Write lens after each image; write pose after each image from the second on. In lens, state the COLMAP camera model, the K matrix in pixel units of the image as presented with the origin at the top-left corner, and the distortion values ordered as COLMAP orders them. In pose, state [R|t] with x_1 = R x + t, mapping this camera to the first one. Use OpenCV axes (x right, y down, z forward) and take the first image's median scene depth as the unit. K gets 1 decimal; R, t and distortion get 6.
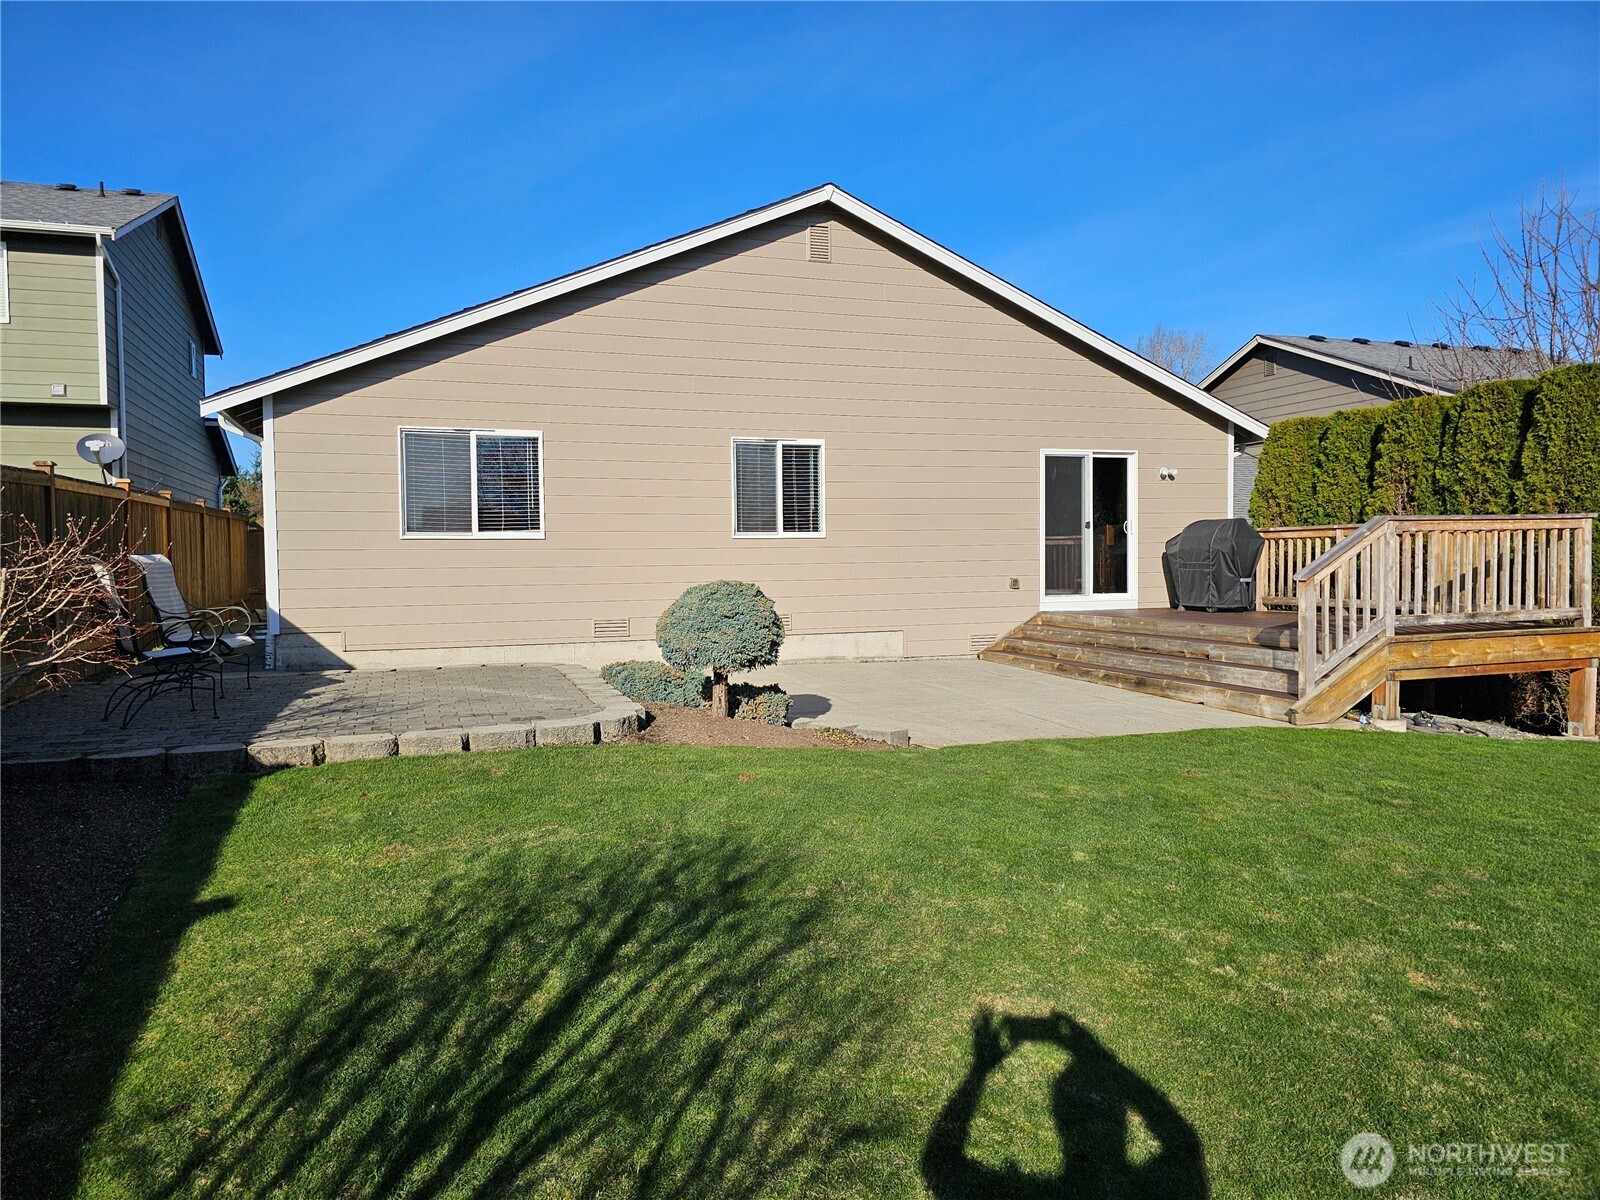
lens RADIAL K [[1079.0, 0, 793.2], [0, 1079.0, 596.6], [0, 0, 1]] dist [0.039215, -0.001330]
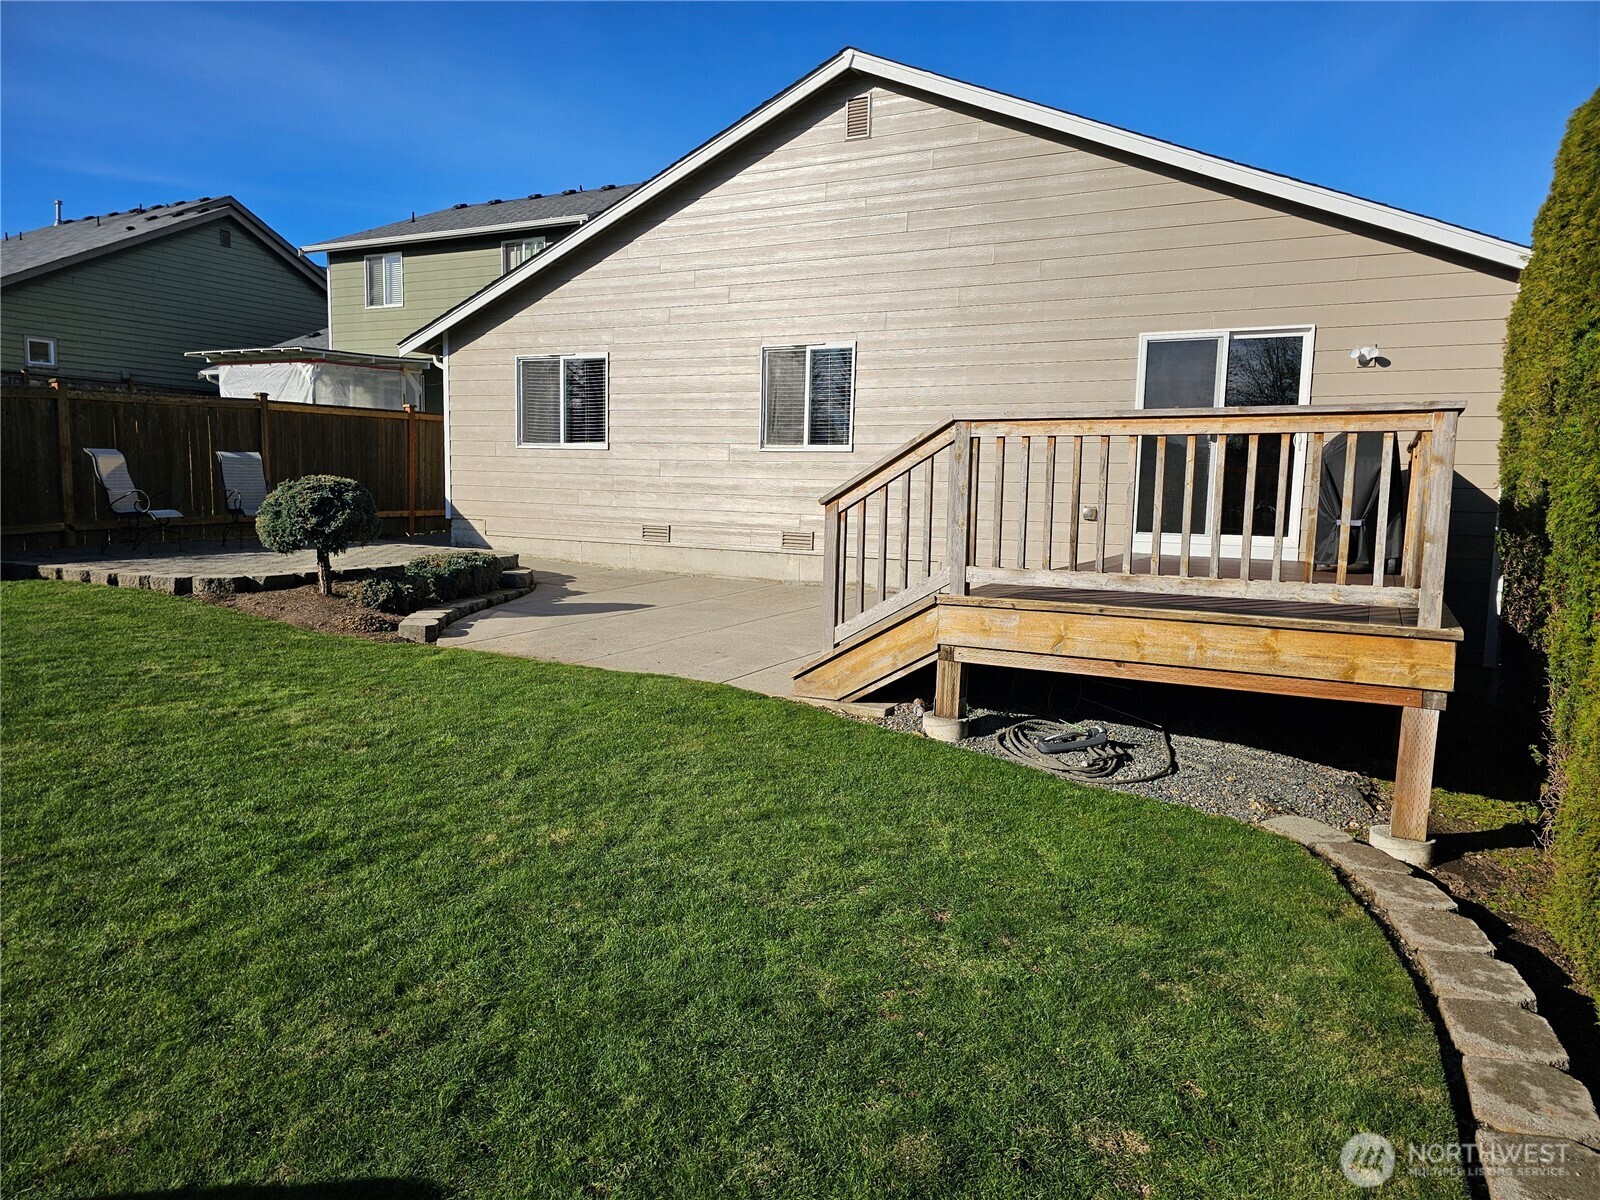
lens RADIAL K [[1079.0, 0, 795.8], [0, 1079.0, 599.6], [0, 0, 1]] dist [0.039215, -0.001330]
pose [[0.677032, 0.106580, -0.728195, 0.744141], [-0.055228, 0.994026, 0.094140, -0.014111], [0.733878, -0.023518, 0.678874, 0.373424]]
